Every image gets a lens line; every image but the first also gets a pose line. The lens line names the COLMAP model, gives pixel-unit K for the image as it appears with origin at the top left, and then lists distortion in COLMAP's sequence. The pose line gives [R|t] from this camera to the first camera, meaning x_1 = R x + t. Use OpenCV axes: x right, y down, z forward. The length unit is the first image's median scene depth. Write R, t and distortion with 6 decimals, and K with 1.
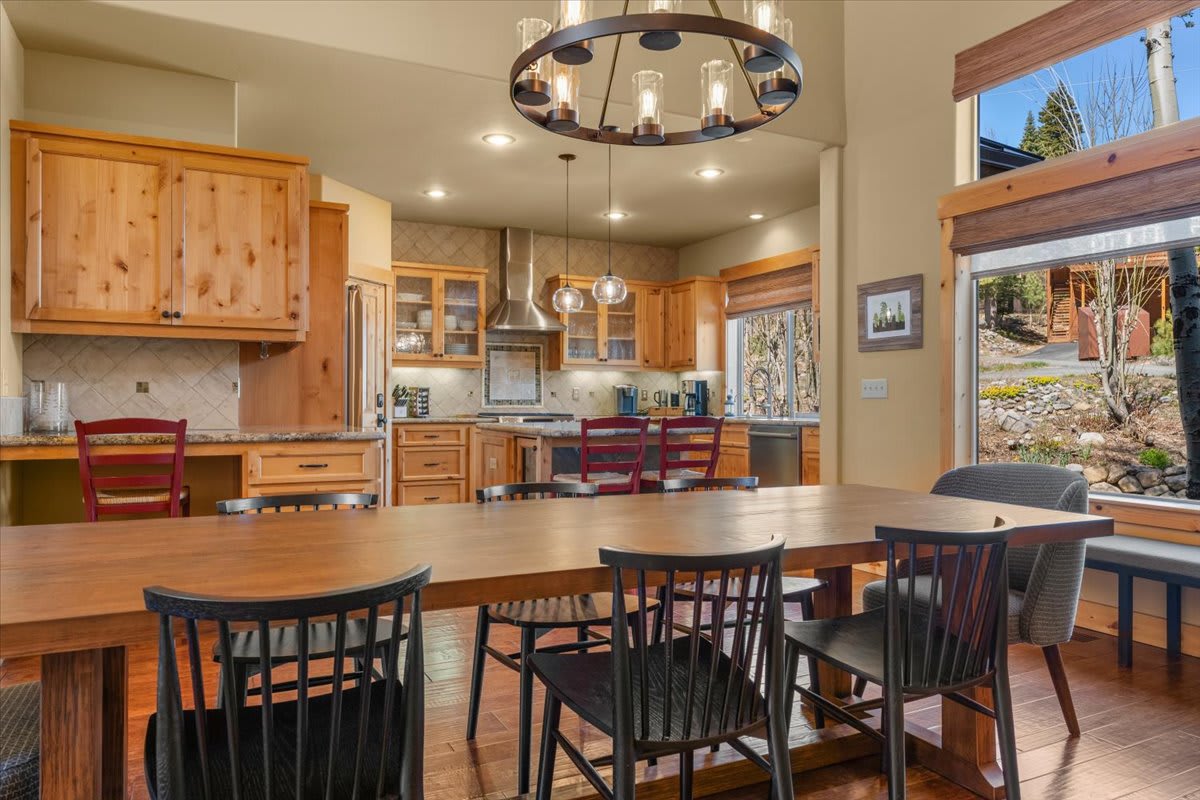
lens RADIAL K [[801.6, 0, 612.5], [0, 801.6, 399.3], [0, 0, 1]] dist [0.005133, -0.005574]
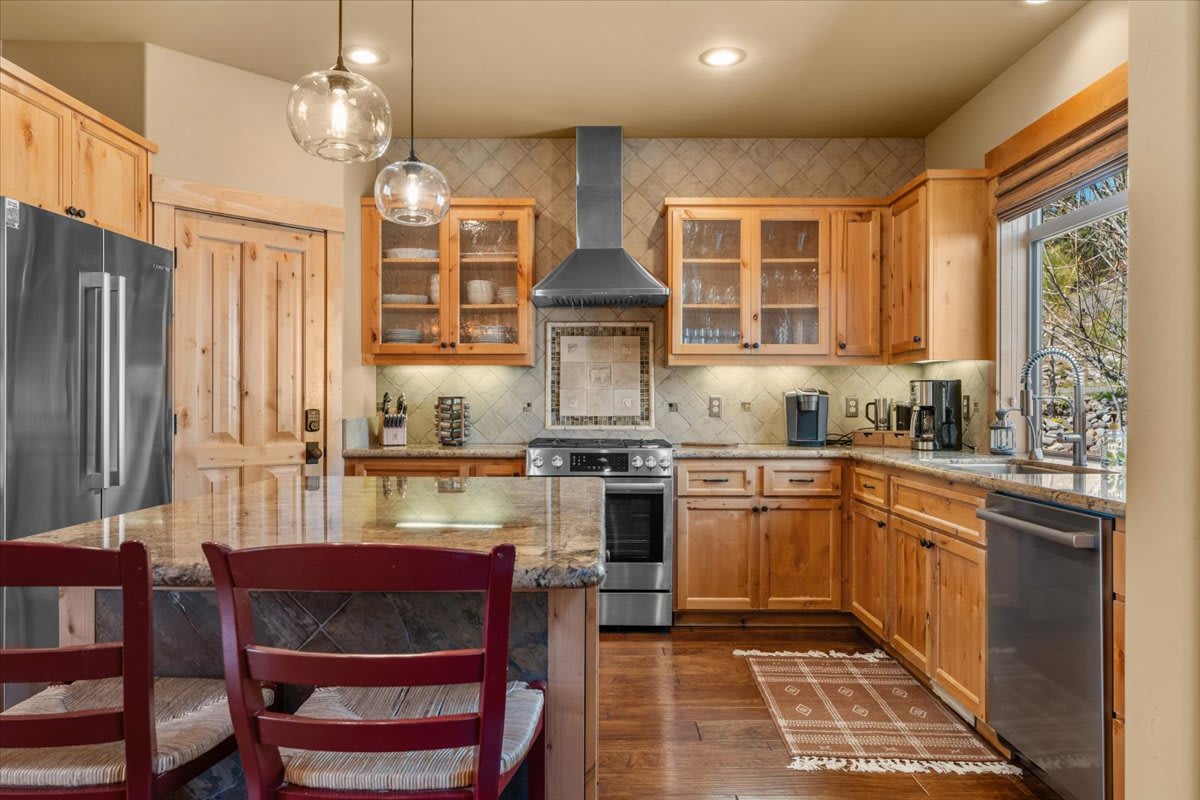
lens RADIAL K [[801.6, 0, 597.6], [0, 801.6, 405.1], [0, 0, 1]] dist [0.005133, -0.005574]
pose [[0.886415, 0.001507, -0.462888, 0.154495], [0.001075, 0.999985, 0.005314, -0.011035], [0.462890, -0.005208, 0.886401, 0.465785]]
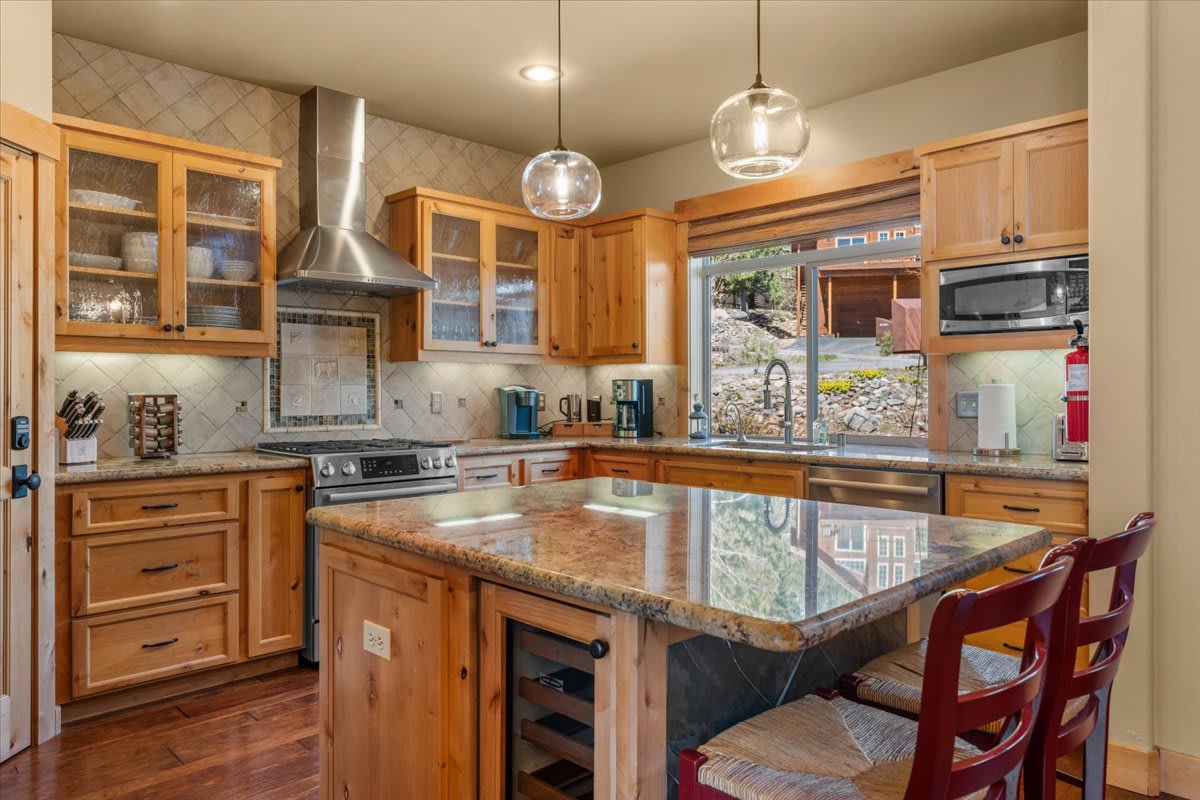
lens RADIAL K [[801.6, 0, 606.6], [0, 801.6, 390.5], [0, 0, 1]] dist [0.005133, -0.005574]
pose [[0.954924, -0.002344, 0.296840, -0.104300], [0.001439, 0.999994, 0.003266, -0.017616], [-0.296846, -0.002692, 0.954922, 0.432935]]
